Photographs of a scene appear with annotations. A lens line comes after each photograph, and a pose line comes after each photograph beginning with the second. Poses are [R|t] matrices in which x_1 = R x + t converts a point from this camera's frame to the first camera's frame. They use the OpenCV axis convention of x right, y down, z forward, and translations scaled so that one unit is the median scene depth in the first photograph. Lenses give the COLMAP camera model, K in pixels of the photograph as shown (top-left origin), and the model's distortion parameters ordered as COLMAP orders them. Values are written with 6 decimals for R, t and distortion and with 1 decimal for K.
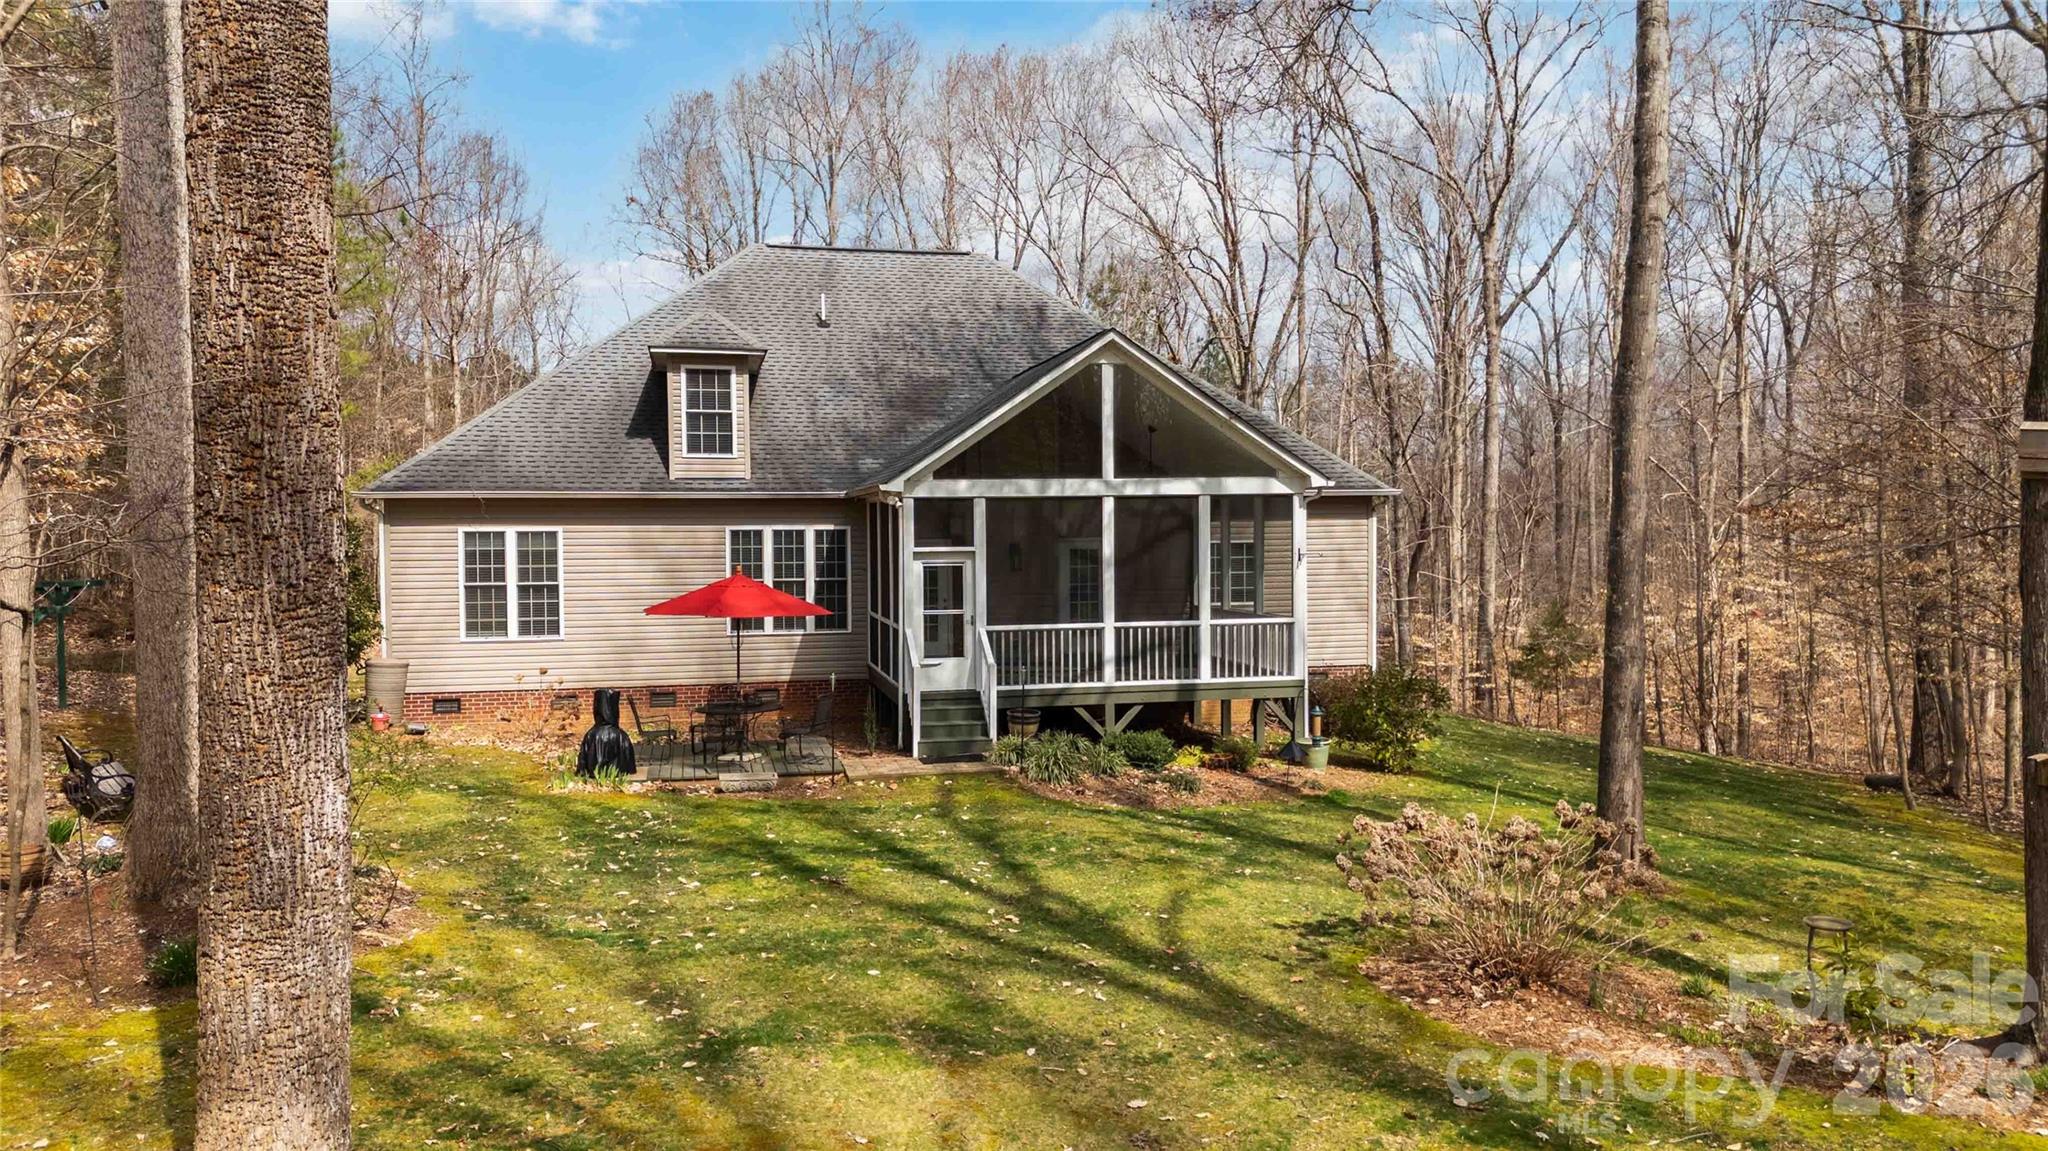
lens RADIAL K [[1514.8, 0, 1026.2], [0, 1514.8, 581.1], [0, 0, 1]] dist [0.073060, -0.070213]
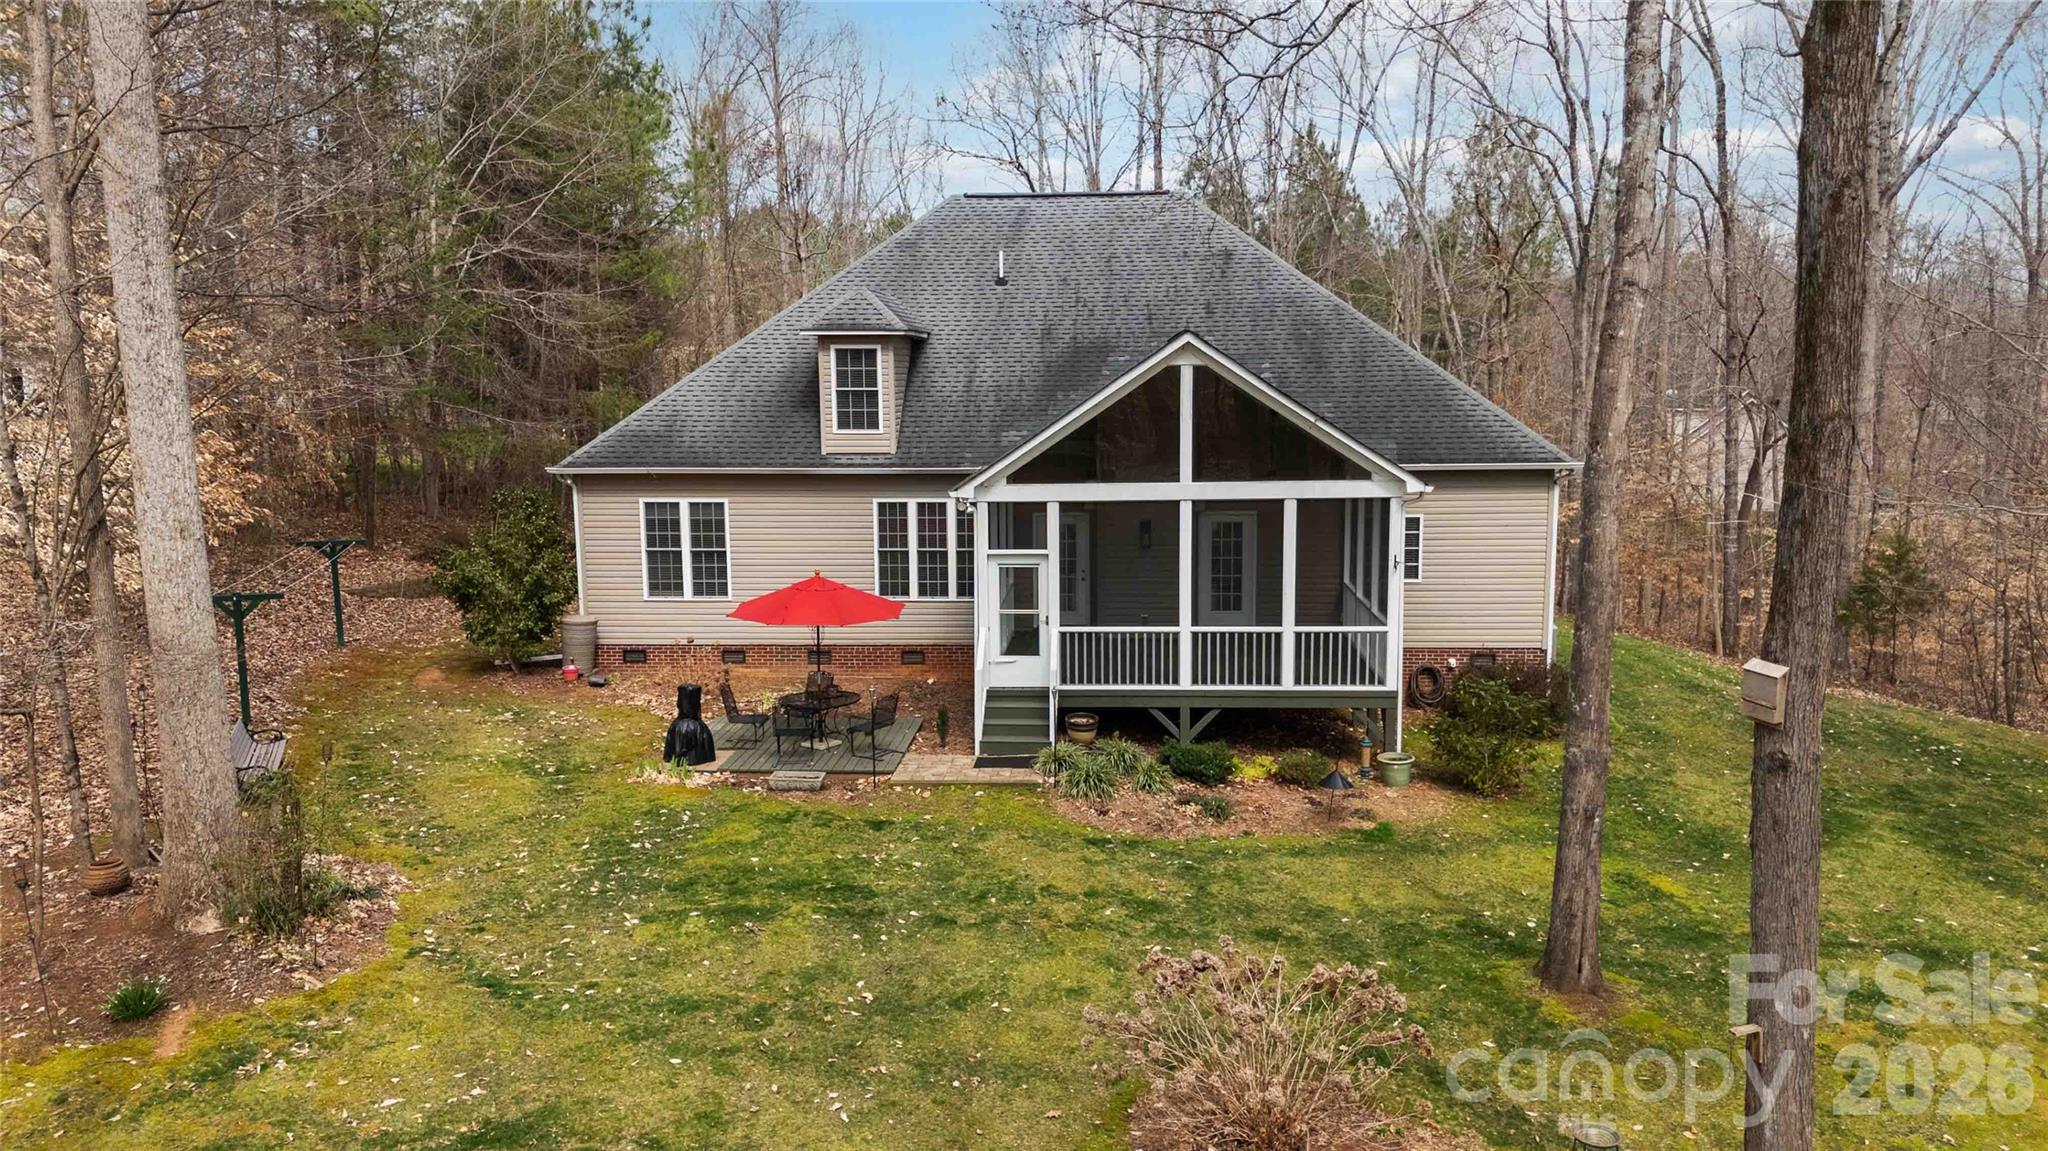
lens RADIAL K [[1514.8, 0, 1027.0], [0, 1514.8, 582.4], [0, 0, 1]] dist [0.073060, -0.070213]
pose [[0.958365, 0.040247, -0.282695, 0.233165], [-0.007586, 0.993256, 0.115691, -0.114930], [0.285445, -0.108730, 0.952207, 0.025941]]
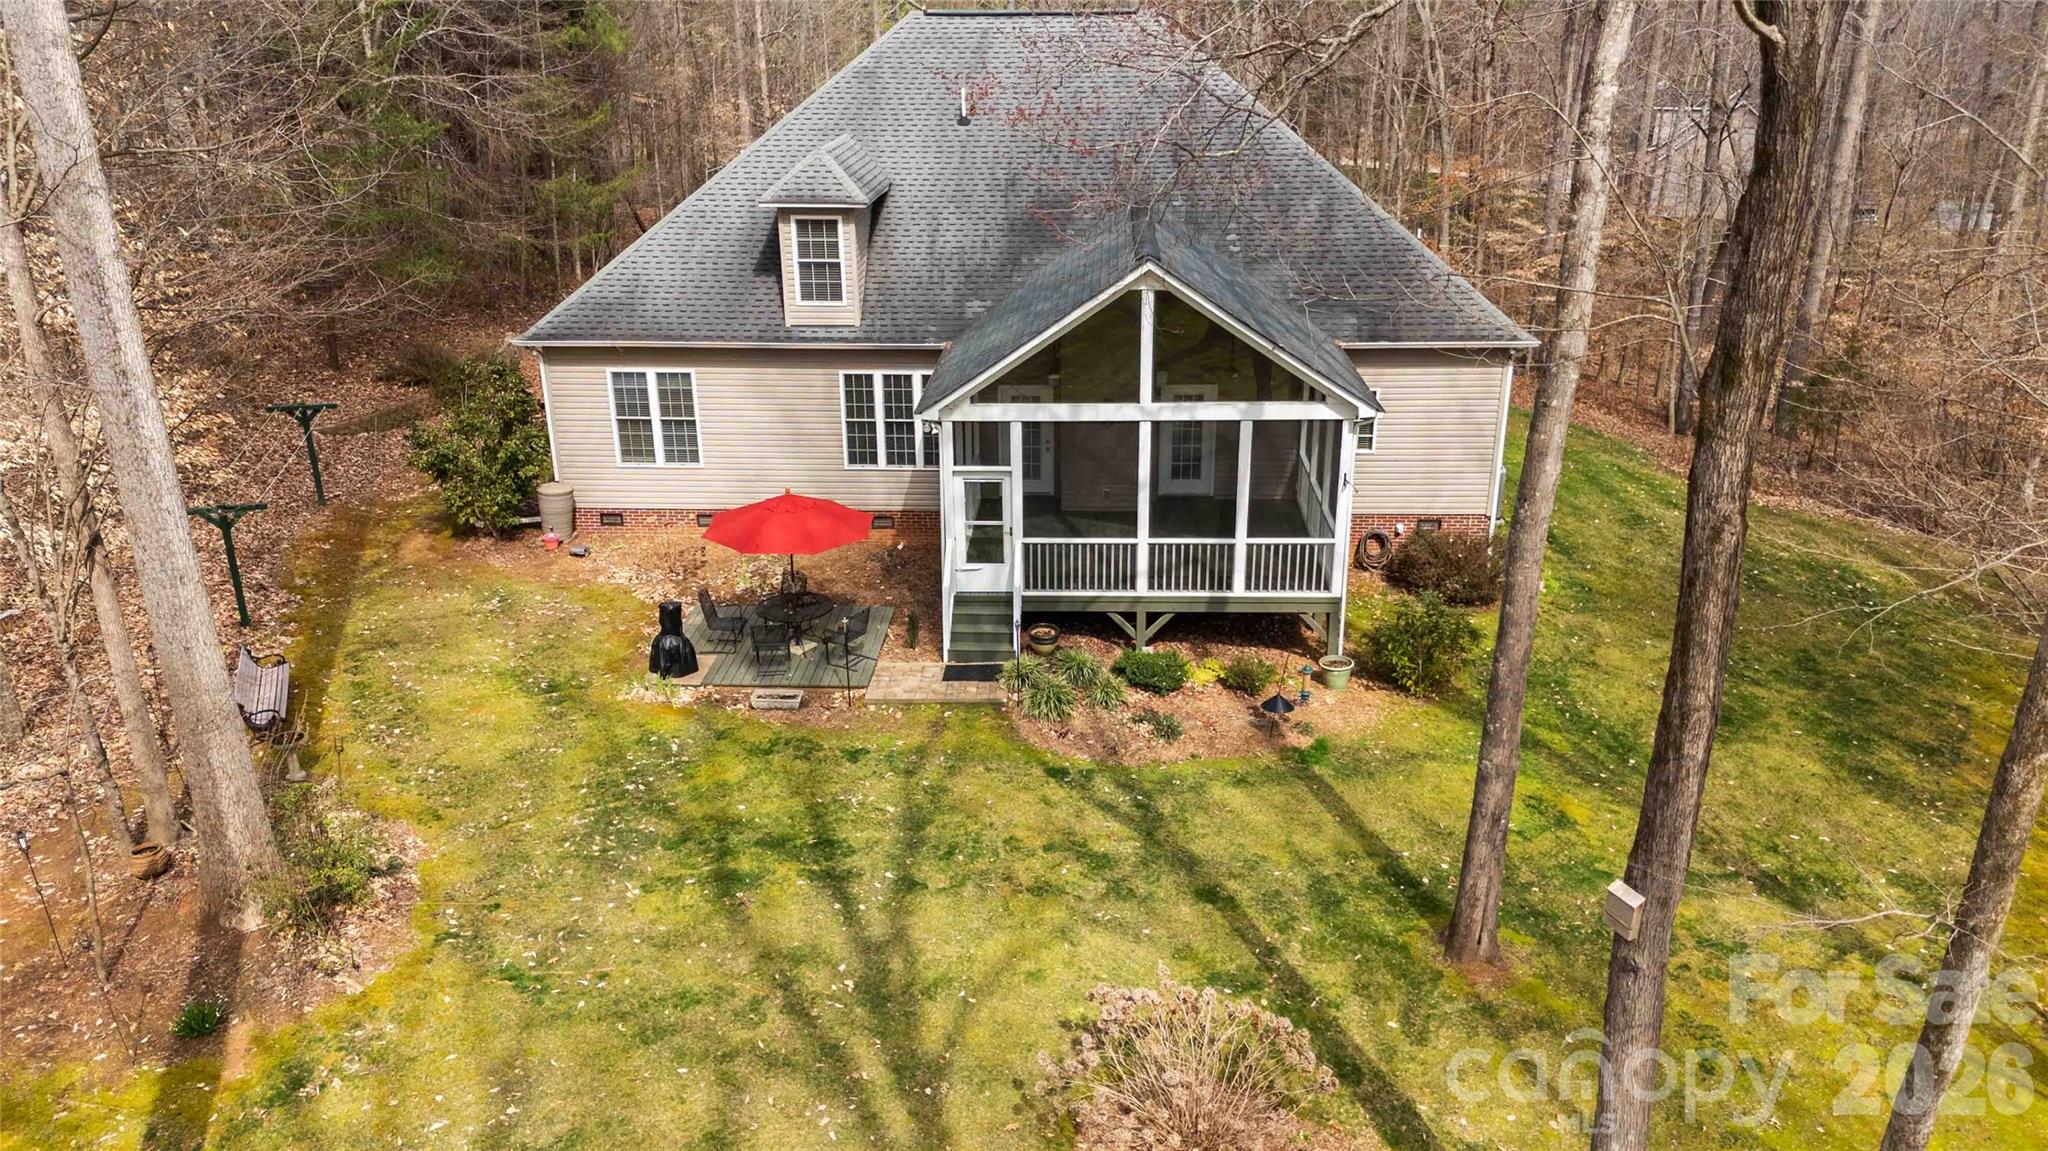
lens RADIAL K [[1514.8, 0, 1027.9], [0, 1514.8, 580.6], [0, 0, 1]] dist [0.073060, -0.070213]
pose [[0.963652, 0.096228, -0.249231, 0.238409], [-0.007051, 0.941717, 0.336332, -0.291892], [0.267069, -0.322349, 0.908166, 0.025591]]
